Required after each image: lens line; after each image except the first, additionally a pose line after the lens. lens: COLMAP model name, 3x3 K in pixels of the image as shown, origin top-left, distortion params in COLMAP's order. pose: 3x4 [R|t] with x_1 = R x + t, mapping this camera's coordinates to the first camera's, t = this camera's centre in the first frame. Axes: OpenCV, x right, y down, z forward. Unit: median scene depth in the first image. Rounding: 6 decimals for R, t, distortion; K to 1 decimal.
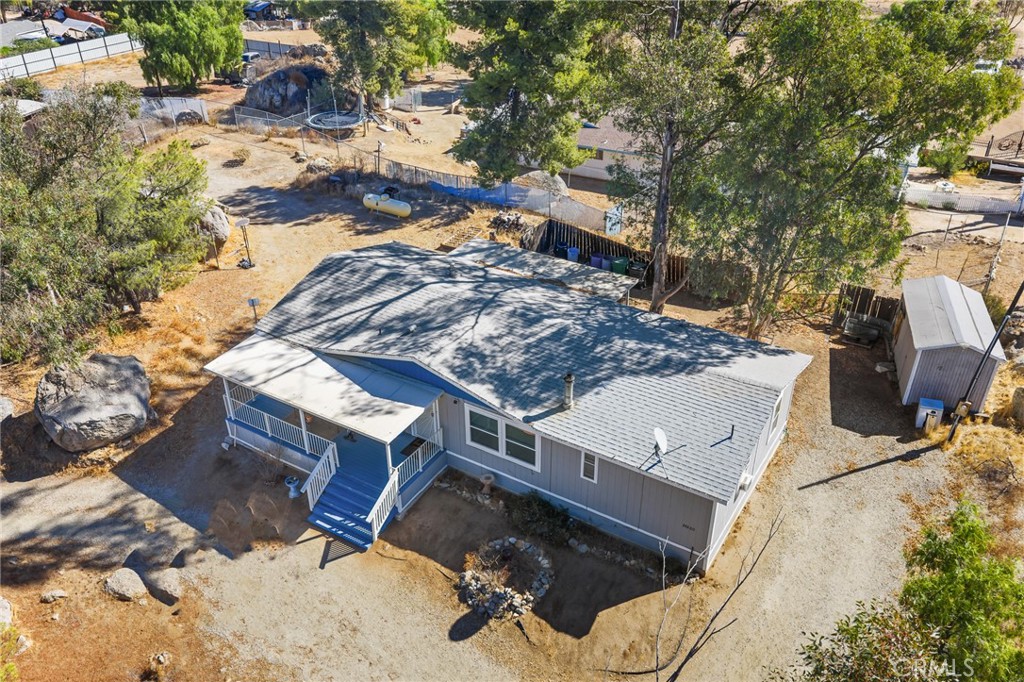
lens RADIAL K [[850.7, 0, 512.0], [0, 850.7, 341.0], [0, 0, 1]] dist [0.004195, -0.004242]
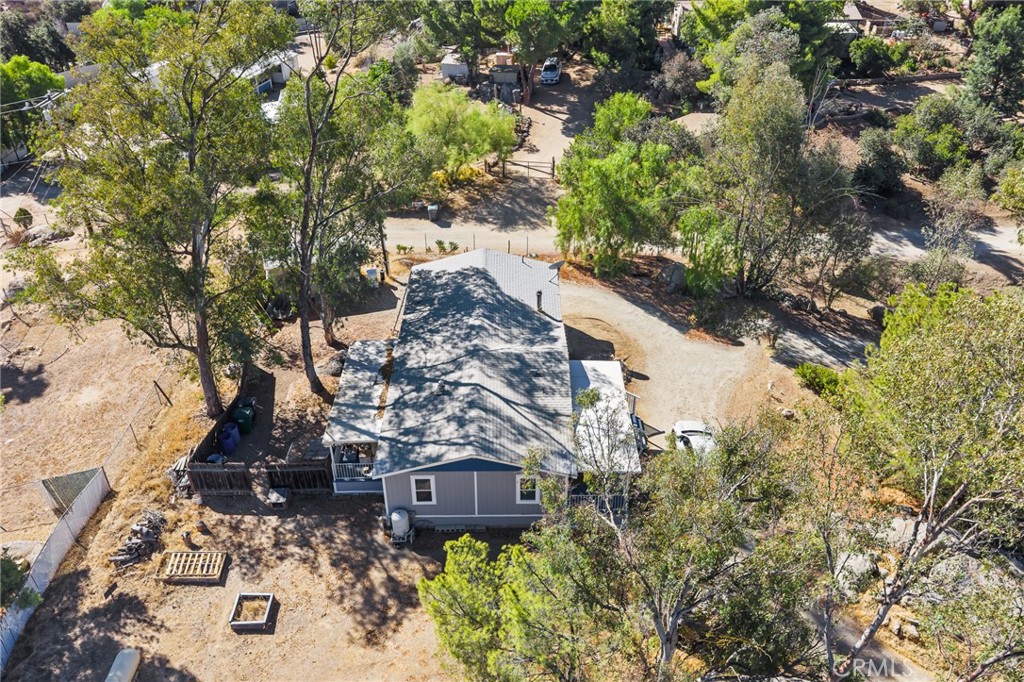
lens RADIAL K [[860.9, 0, 512.0], [0, 860.9, 341.0], [0, 0, 1]] dist [0.014134, -0.004507]
pose [[-0.528512, -0.452488, 0.718282, -1.110064], [0.462775, 0.555770, 0.690622, -1.042198], [-0.711698, 0.697405, -0.084331, 1.144745]]
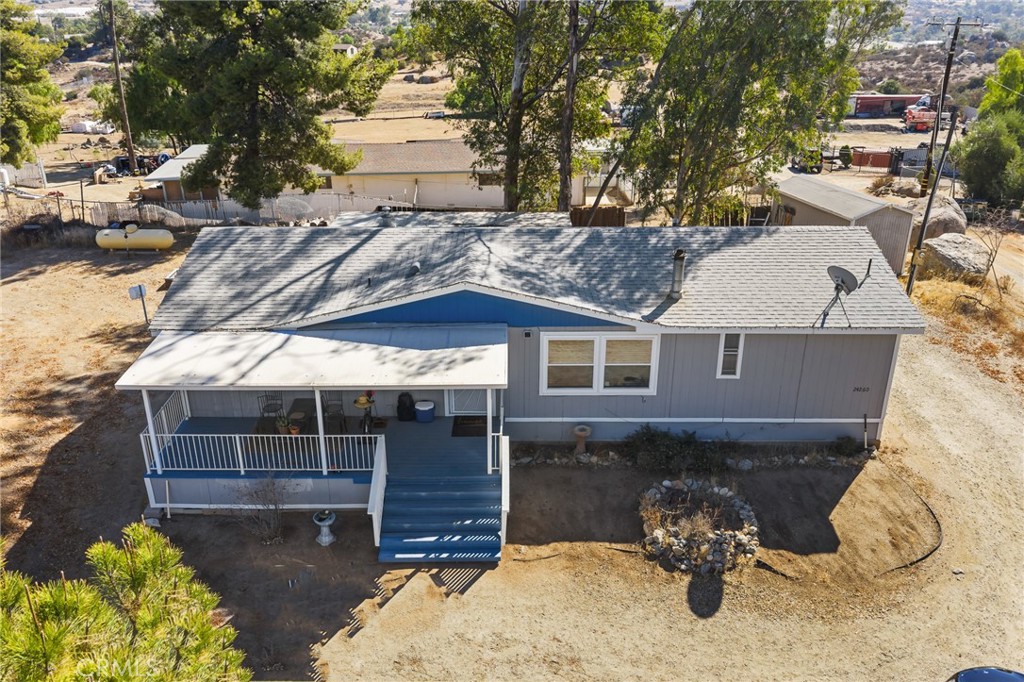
lens RADIAL K [[850.7, 0, 512.0], [0, 850.7, 341.0], [0, 0, 1]] dist [0.004195, -0.004242]
pose [[0.851063, -0.203124, 0.484182, -0.423782], [0.270484, 0.959975, -0.072712, 0.123377], [-0.450033, 0.192846, 0.871941, 0.362044]]
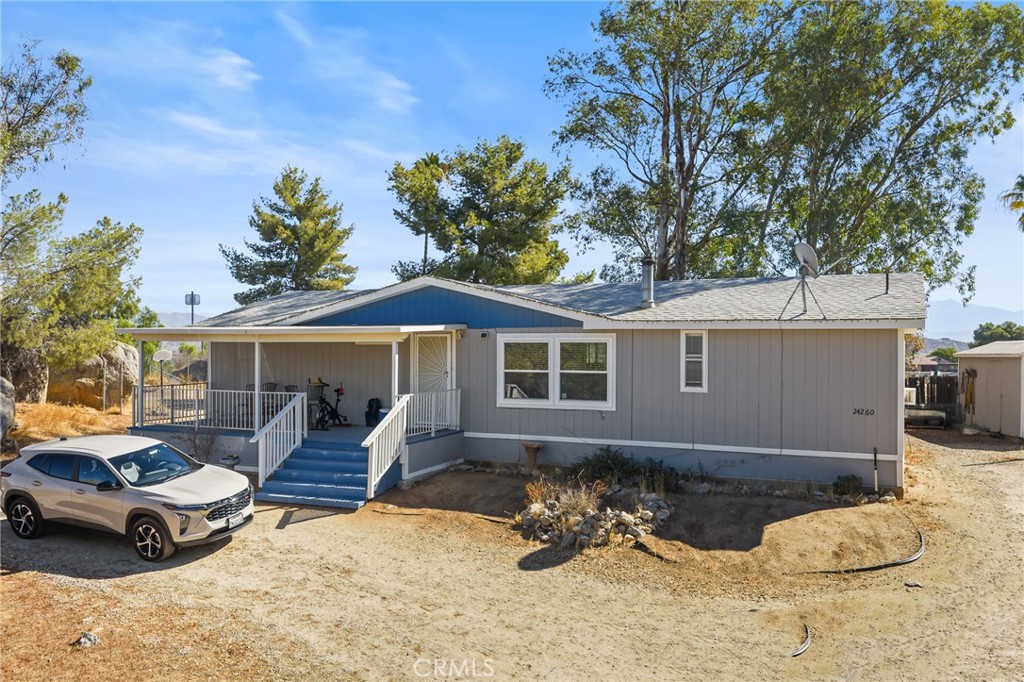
lens RADIAL K [[850.7, 0, 512.0], [0, 850.7, 341.0], [0, 0, 1]] dist [0.004195, -0.004242]
pose [[0.991411, 0.012999, 0.130133, -0.133405], [0.057374, 0.850952, -0.522101, 0.441575], [-0.117524, 0.525083, 0.842898, 0.387406]]
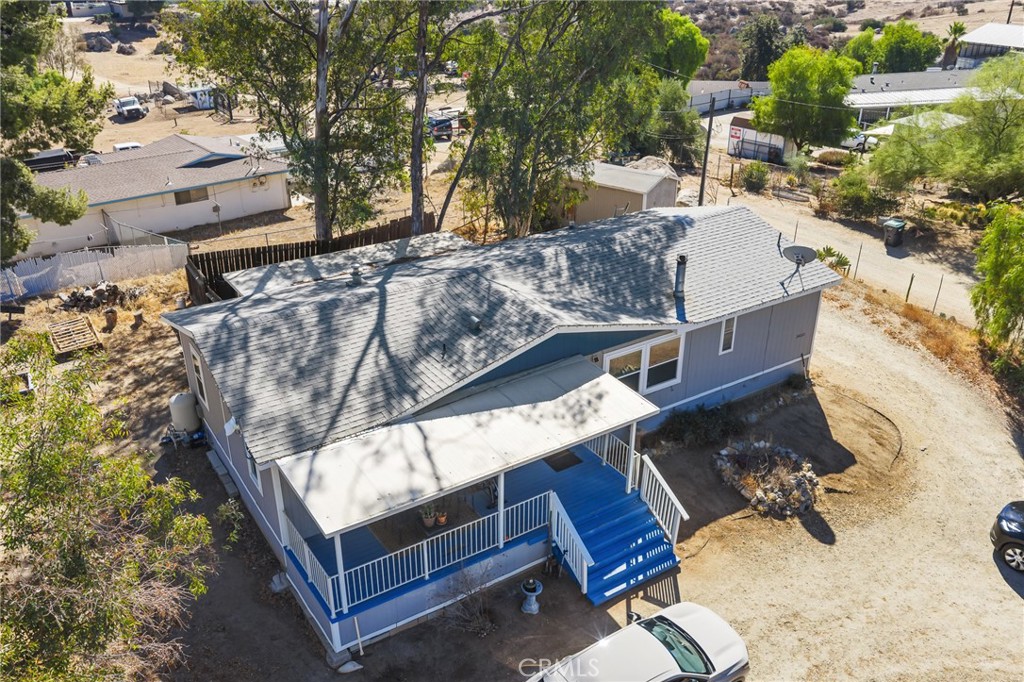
lens RADIAL K [[850.7, 0, 512.0], [0, 850.7, 341.0], [0, 0, 1]] dist [0.004195, -0.004242]
pose [[0.425991, -0.392434, 0.815186, -0.720513], [0.470057, 0.865874, 0.171198, -0.113187], [-0.773032, 0.310255, 0.553321, 0.606060]]
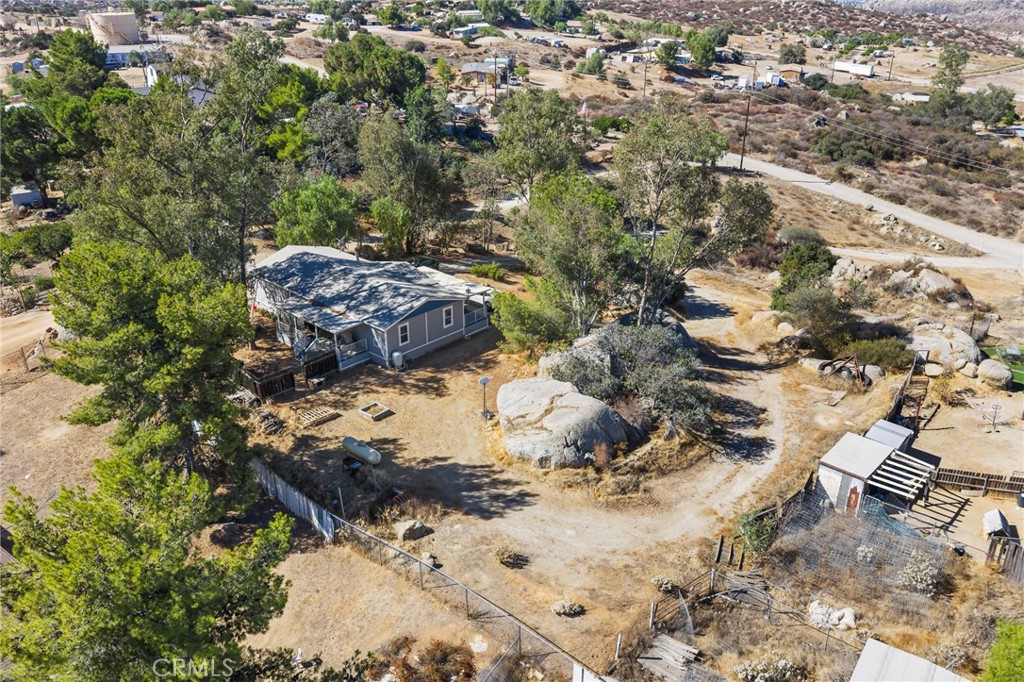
lens RADIAL K [[860.9, 0, 512.0], [0, 860.9, 341.0], [0, 0, 1]] dist [0.014134, -0.004507]
pose [[-0.981135, -0.065801, 0.181782, -0.893728], [0.114408, 0.560334, 0.820327, -1.880634], [-0.155837, 0.825649, -0.542235, 2.474856]]
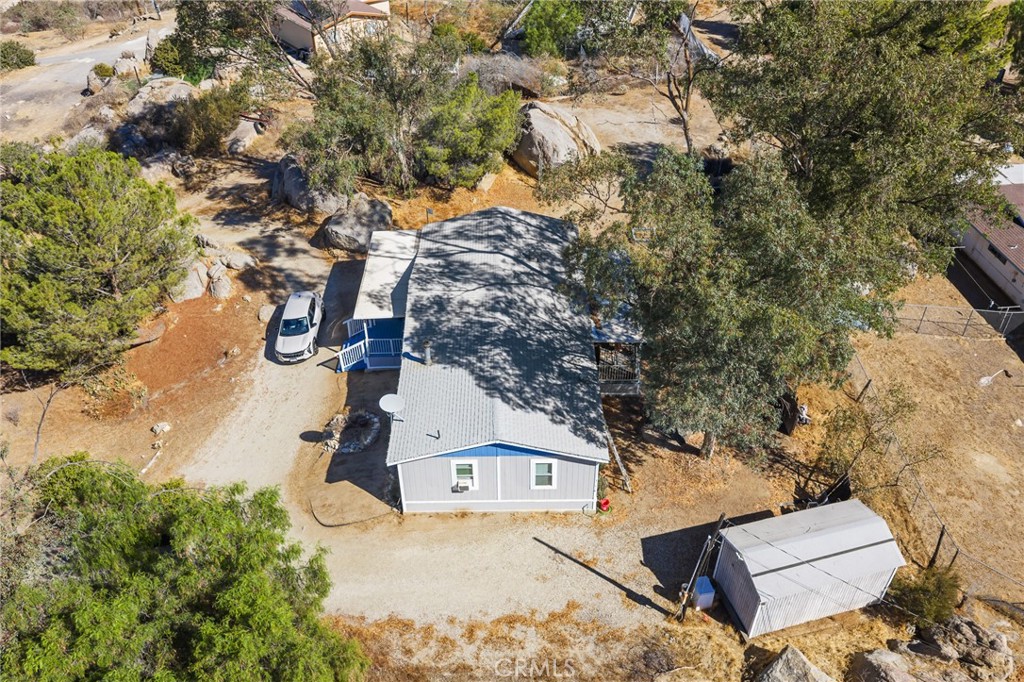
lens RADIAL K [[845.6, 0, 512.0], [0, 845.6, 341.0], [0, 0, 1]] dist [-0.006288, -0.003665]
pose [[0.530567, 0.516443, -0.672150, 0.978321], [-0.435815, 0.846328, 0.306257, -0.408246], [0.727024, 0.130443, 0.674107, 0.152356]]
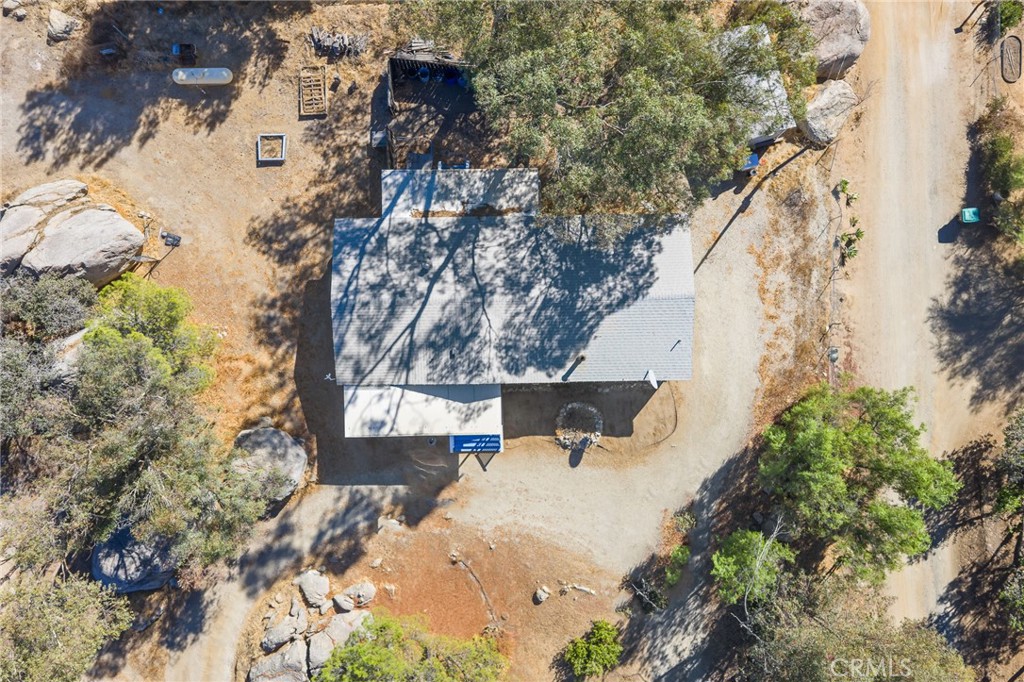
lens RADIAL K [[888.5, 0, 512.0], [0, 888.5, 341.0], [0, 0, 1]] dist [0.002710, -0.005851]
pose [[0.843441, -0.536955, 0.016920, -0.057693], [0.279838, 0.466015, 0.839357, -1.314194], [-0.458582, -0.703214, 0.543317, 0.140309]]
